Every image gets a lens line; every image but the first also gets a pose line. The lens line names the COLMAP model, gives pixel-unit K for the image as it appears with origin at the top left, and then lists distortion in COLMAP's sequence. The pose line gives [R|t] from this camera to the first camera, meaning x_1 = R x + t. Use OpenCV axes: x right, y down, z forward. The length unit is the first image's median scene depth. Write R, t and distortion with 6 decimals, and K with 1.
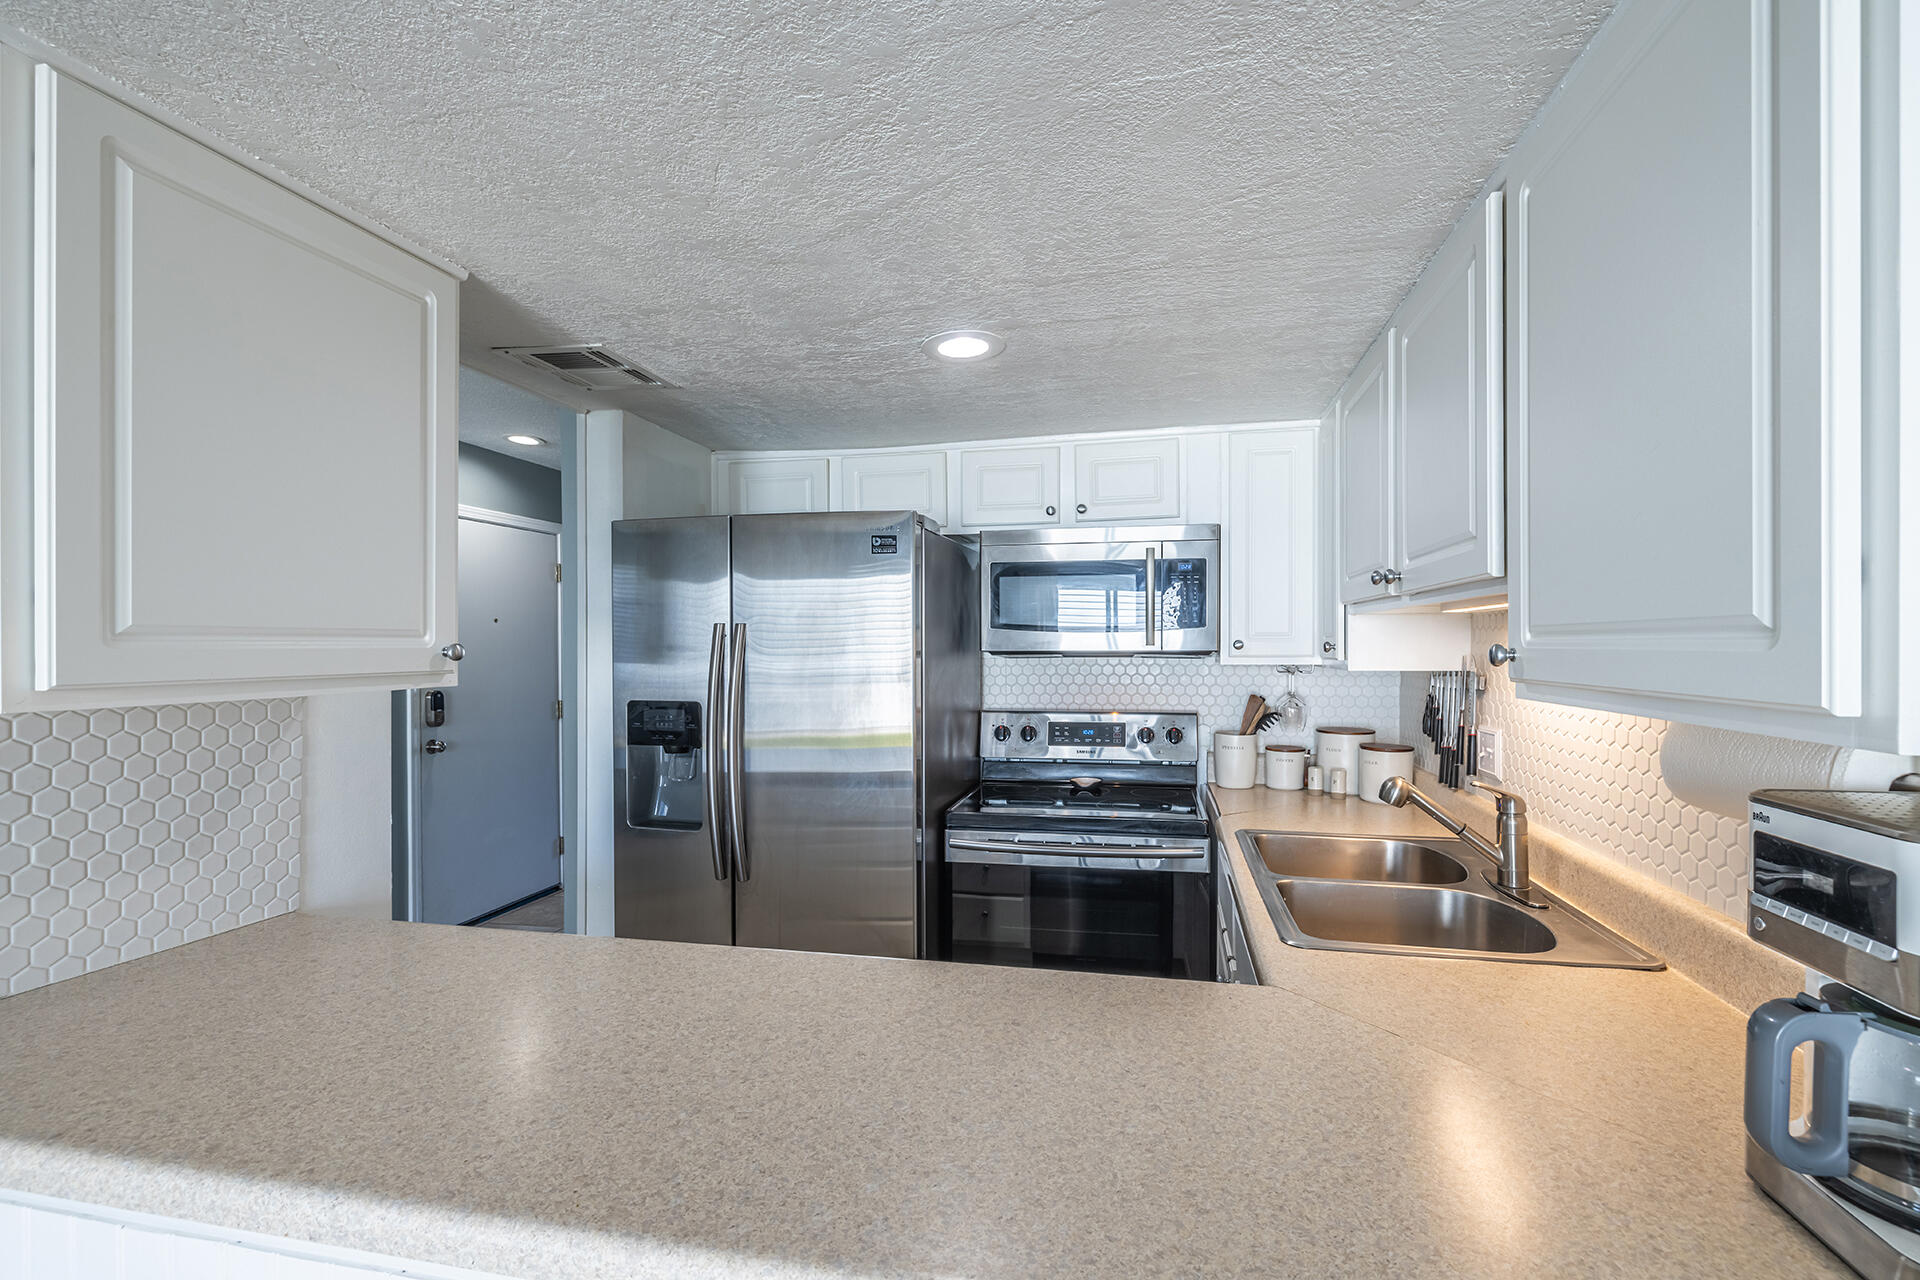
lens RADIAL K [[833.0, 0, 972.9], [0, 833.0, 646.2], [0, 0, 1]] dist [0.006299, 0.000284]
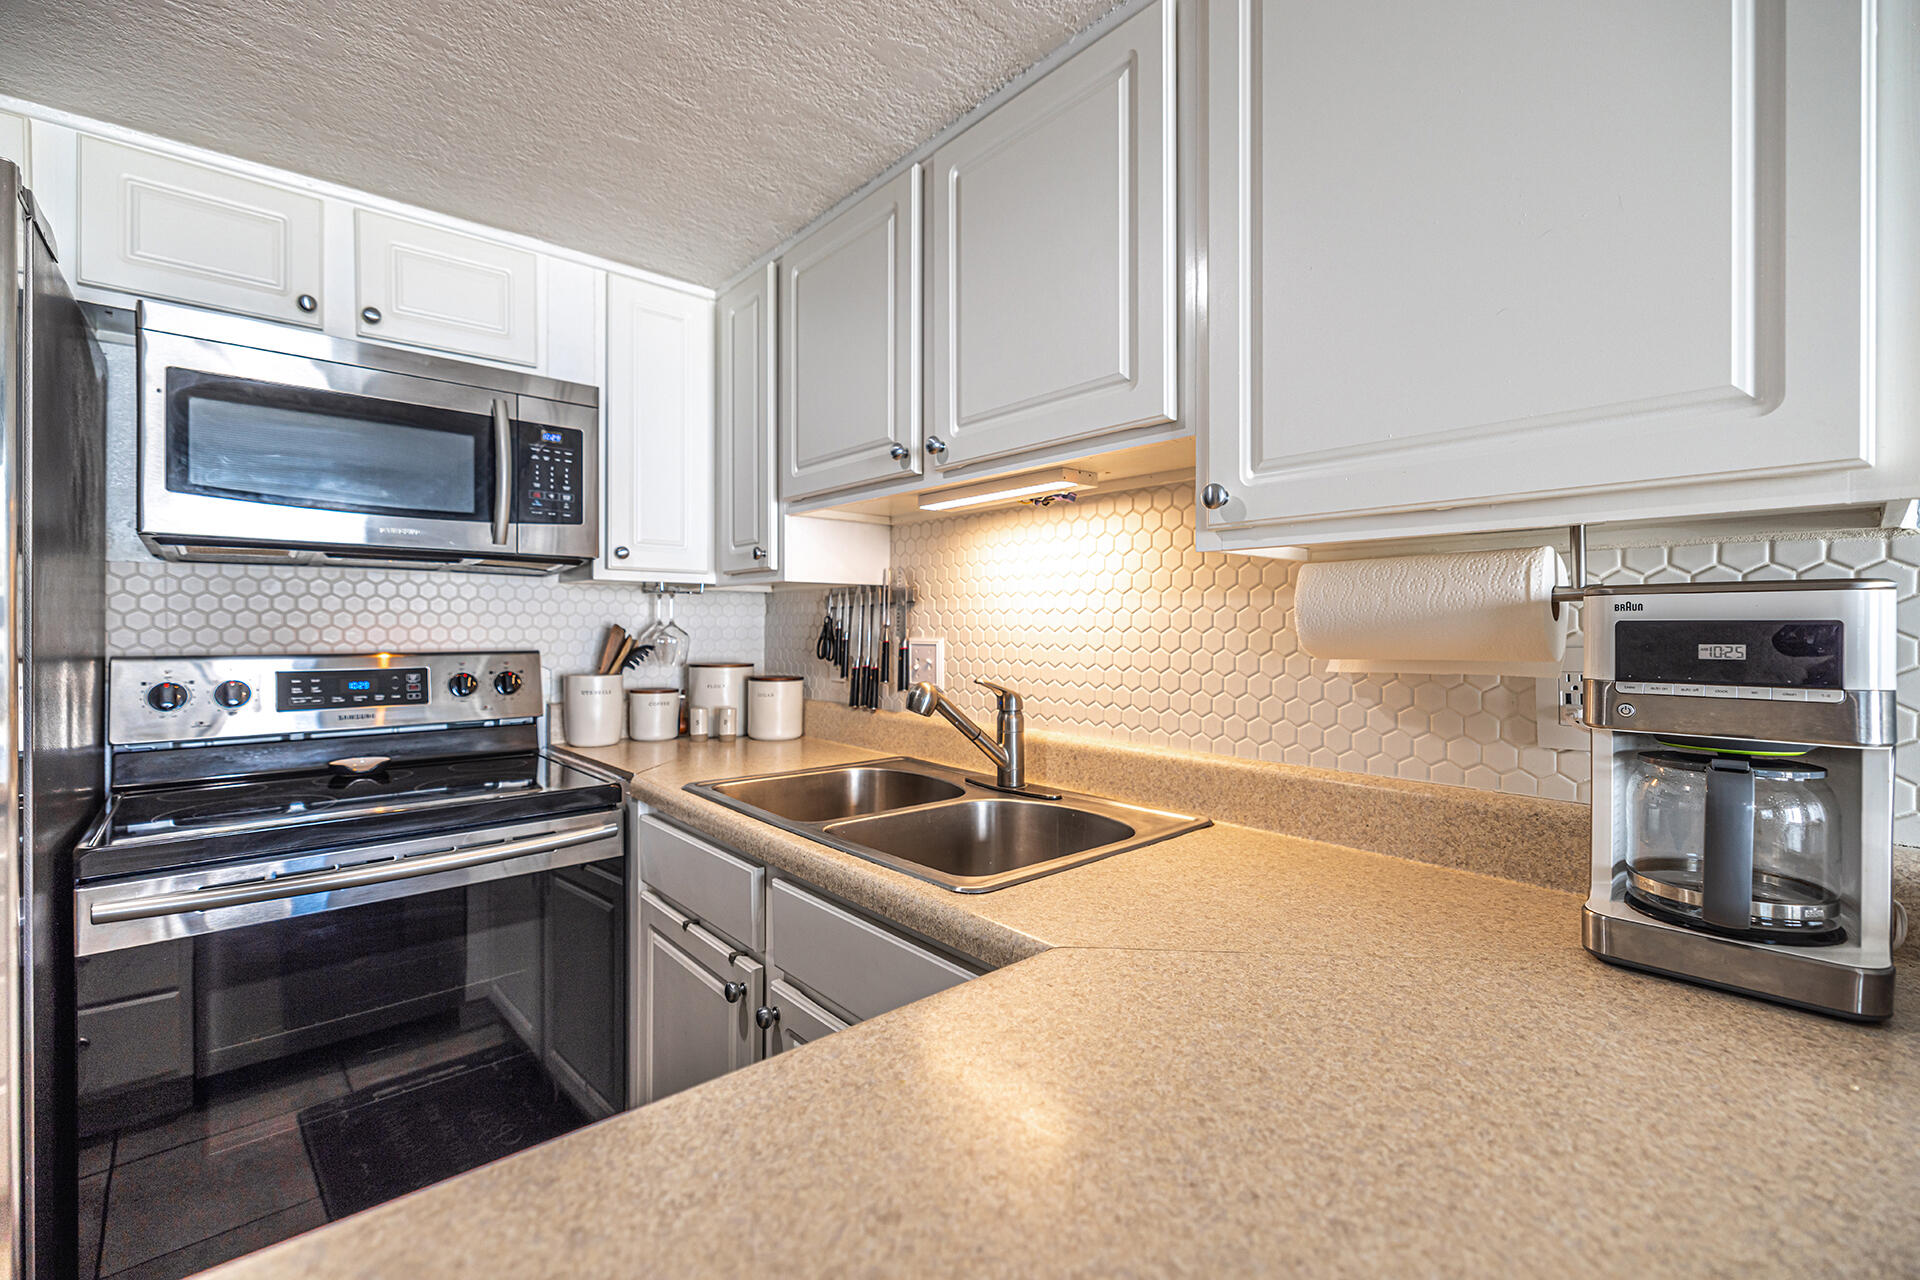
lens RADIAL K [[833.0, 0, 950.0], [0, 833.0, 626.2], [0, 0, 1]] dist [0.006299, 0.000284]
pose [[0.599157, 0.005722, 0.800611, -0.103368], [-0.003956, 0.999983, -0.004186, 0.062930], [-0.800622, -0.000660, 0.599170, 0.282673]]
